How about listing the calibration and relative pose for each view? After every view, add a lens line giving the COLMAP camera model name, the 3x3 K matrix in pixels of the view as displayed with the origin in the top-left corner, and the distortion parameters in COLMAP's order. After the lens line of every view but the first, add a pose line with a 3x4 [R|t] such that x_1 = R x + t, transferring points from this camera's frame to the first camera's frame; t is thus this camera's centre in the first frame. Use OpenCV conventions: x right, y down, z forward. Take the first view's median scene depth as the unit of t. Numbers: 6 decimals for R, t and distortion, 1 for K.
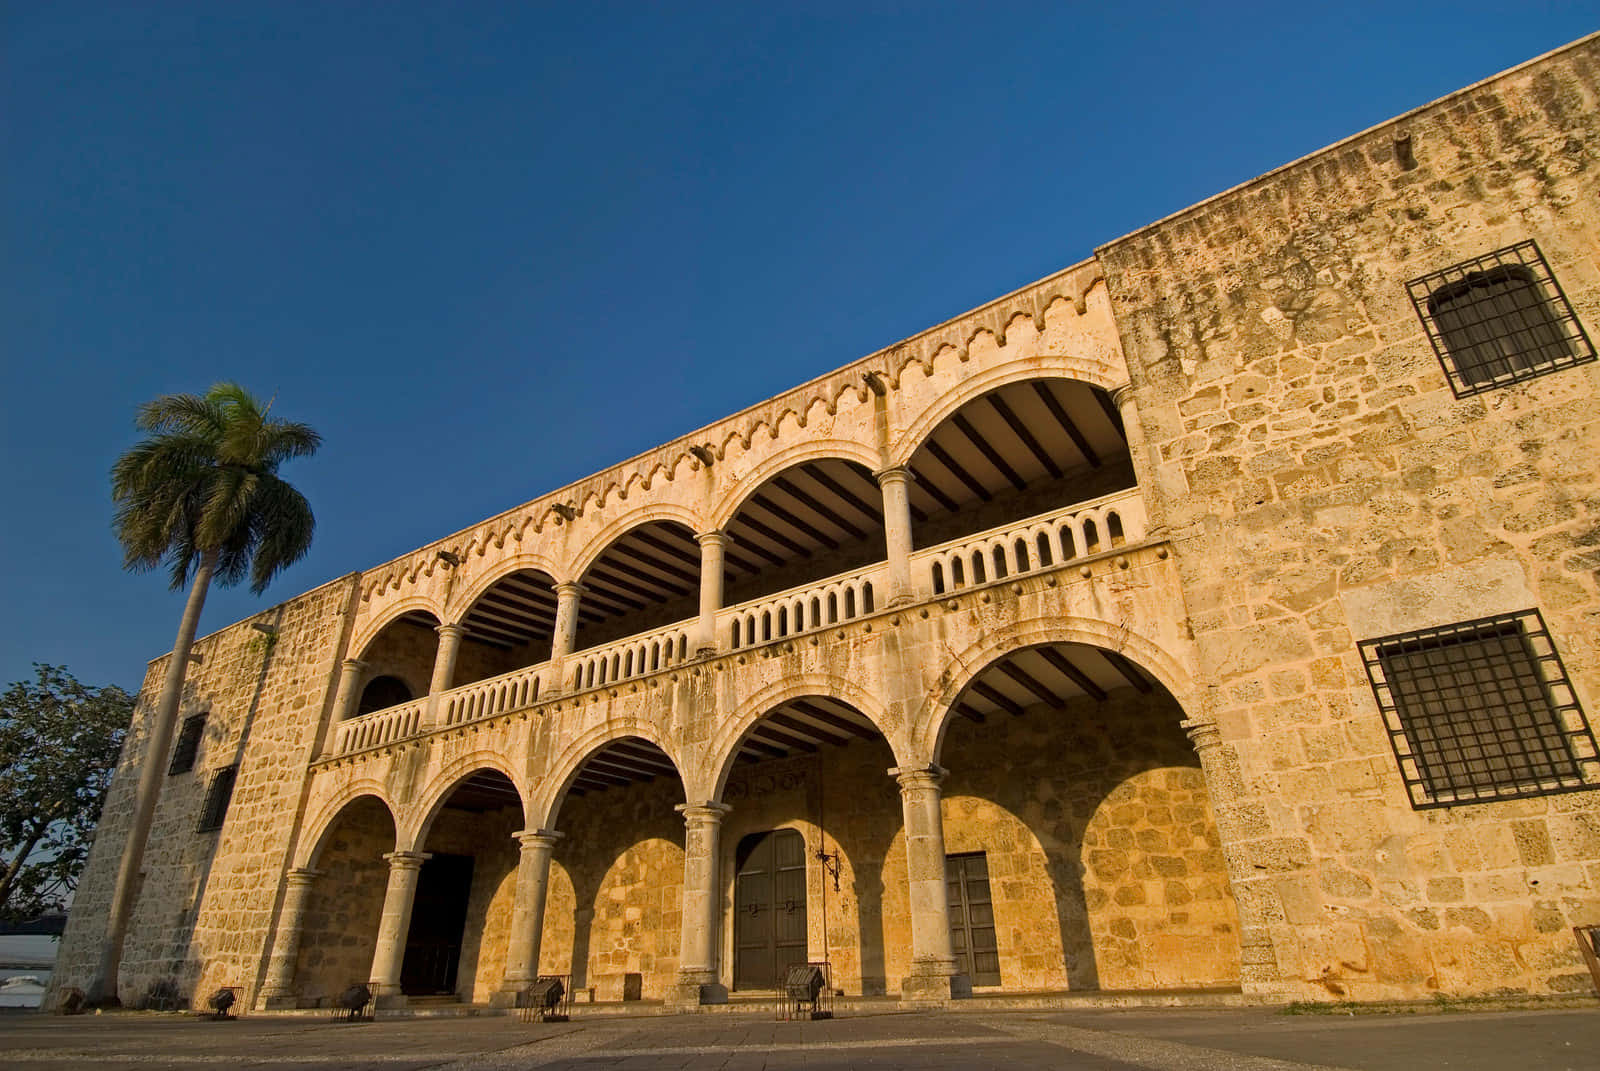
lens RADIAL K [[867.3, 0, 808.6], [0, 867.3, 516.4], [0, 0, 1]] dist [0.027870, -0.031889]
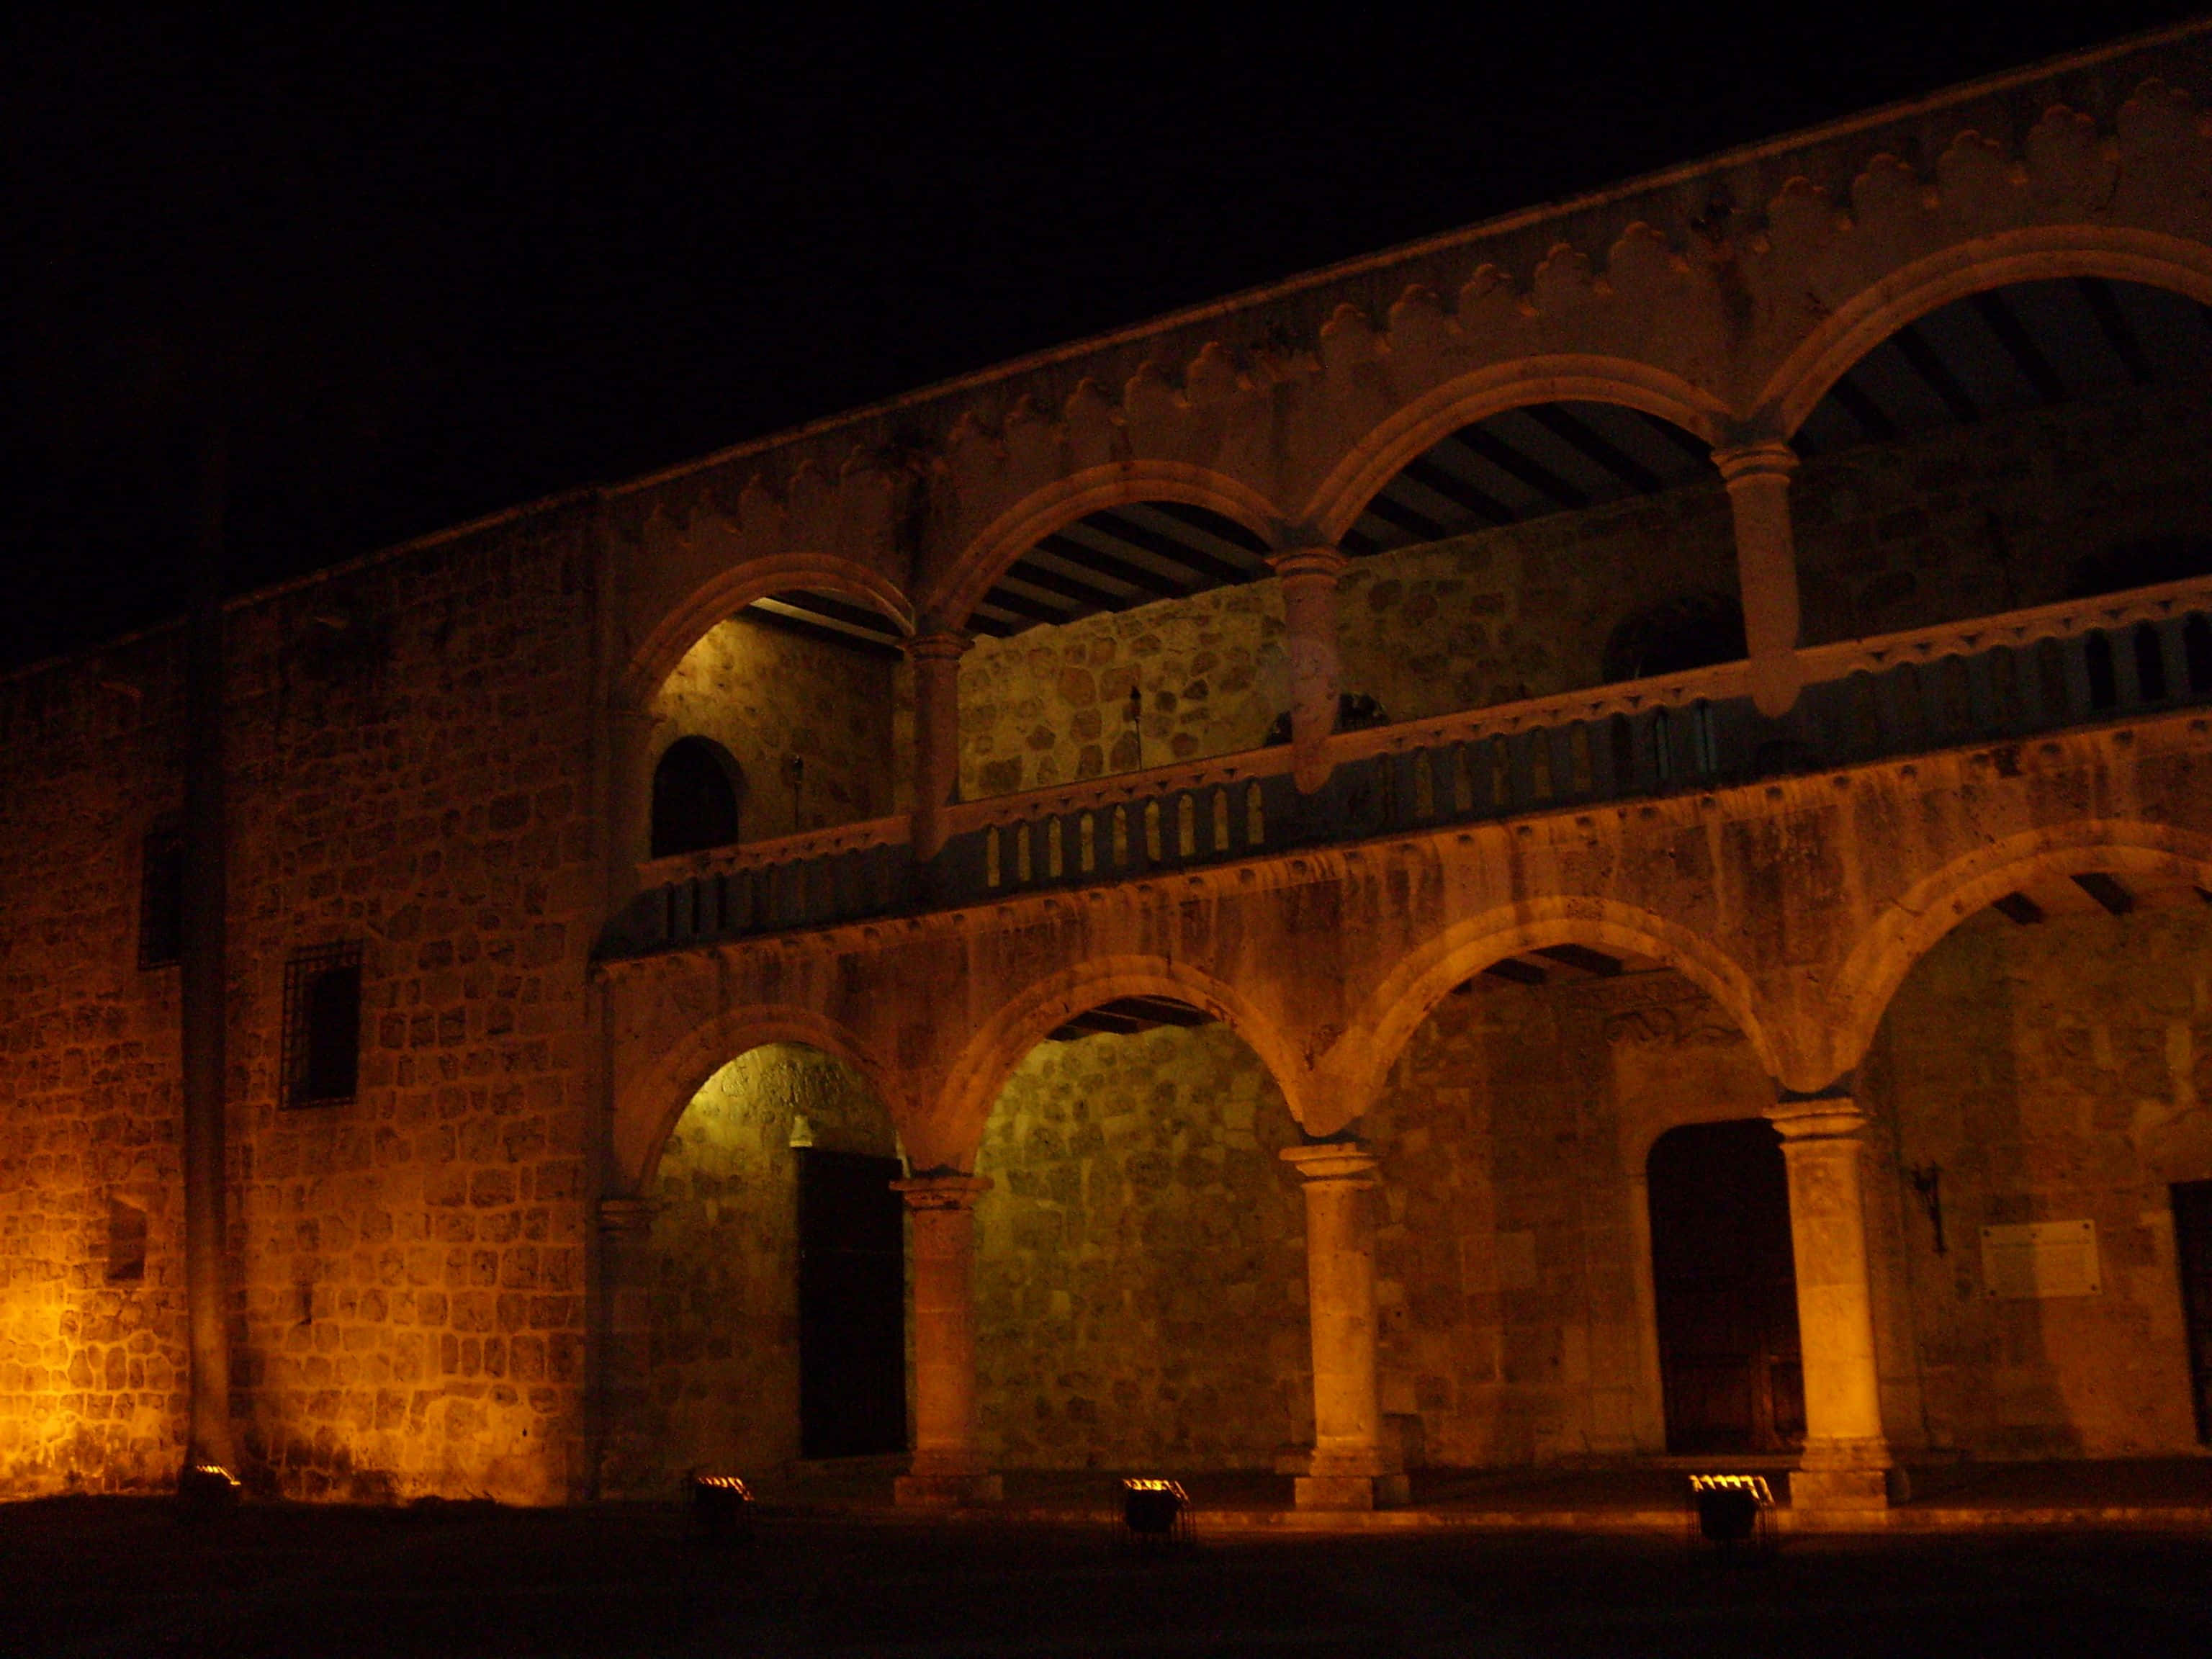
lens RADIAL K [[2440.9, 0, 1101.0], [0, 2440.9, 837.0], [0, 0, 1]] dist [-0.117881, 0.000000]
pose [[0.999920, -0.004099, 0.011987, -0.570167], [0.000549, 0.959353, 0.282208, -0.162473], [-0.012657, -0.282179, 0.959278, -0.145929]]
